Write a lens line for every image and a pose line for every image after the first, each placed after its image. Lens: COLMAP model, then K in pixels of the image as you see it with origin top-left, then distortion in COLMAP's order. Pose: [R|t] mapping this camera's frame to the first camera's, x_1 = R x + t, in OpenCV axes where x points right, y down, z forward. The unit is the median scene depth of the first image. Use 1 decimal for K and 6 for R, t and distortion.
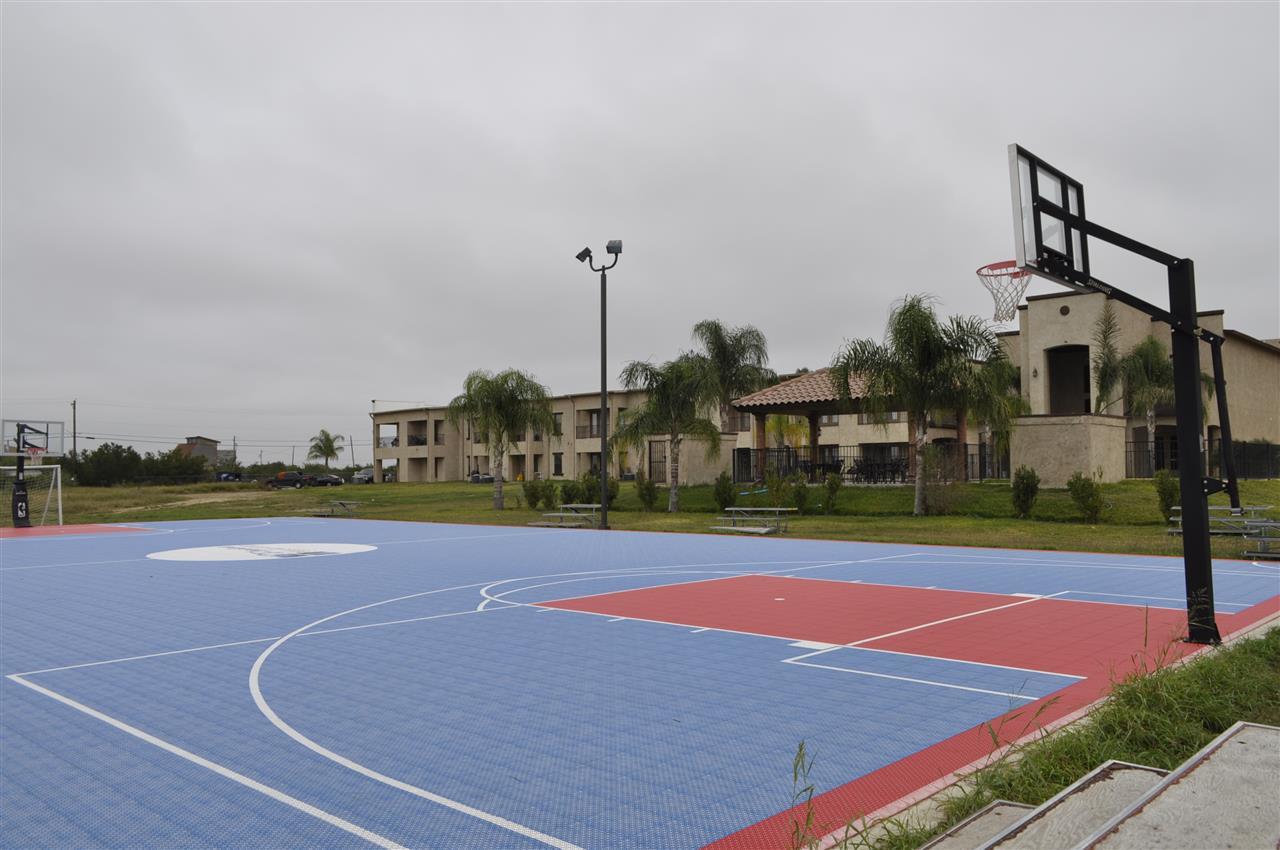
lens RADIAL K [[998.3, 0, 646.5], [0, 998.3, 424.3], [0, 0, 1]] dist [0.001851, -0.009504]
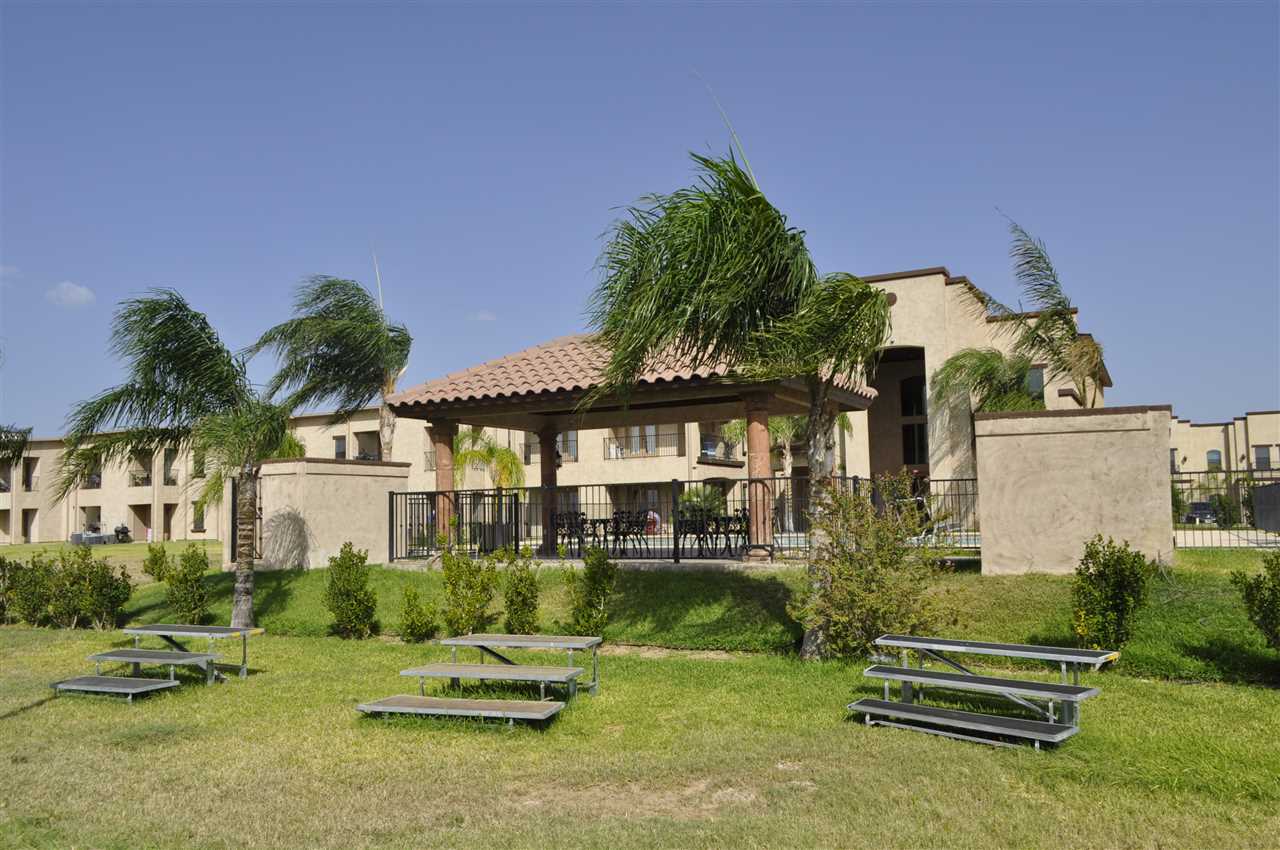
lens RADIAL K [[998.3, 0, 641.8], [0, 998.3, 430.0], [0, 0, 1]] dist [0.001851, -0.009504]
pose [[0.964989, 0.009101, 0.262132, 0.059711], [0.001395, 0.999206, -0.039828, 0.010309], [-0.262286, 0.038799, 0.964210, 0.374907]]
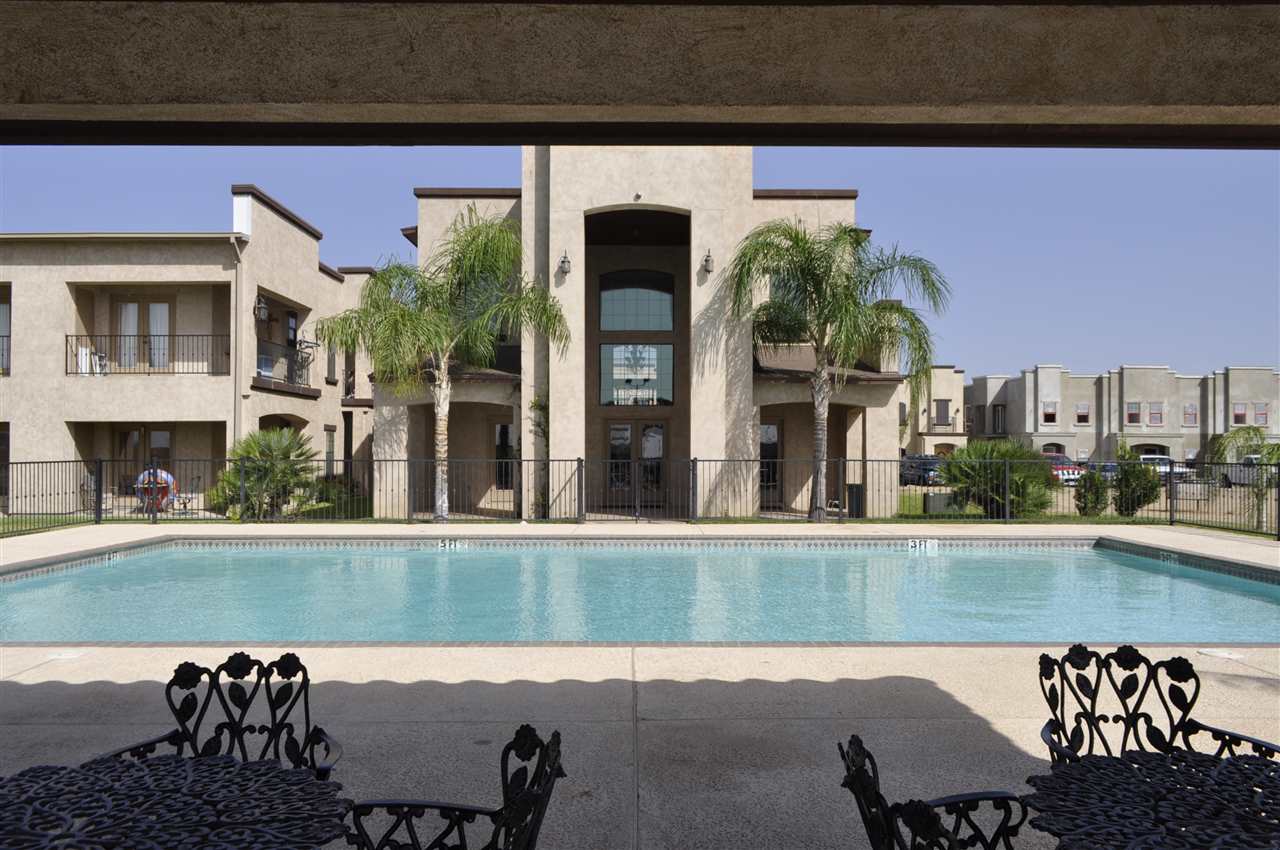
lens RADIAL K [[998.3, 0, 642.0], [0, 998.3, 430.2], [0, 0, 1]] dist [0.001851, -0.009504]
pose [[0.725001, 0.016297, 0.688555, 0.137989], [-0.036026, 0.999249, 0.014283, 0.011381], [-0.687805, -0.035161, 0.725044, 0.731836]]
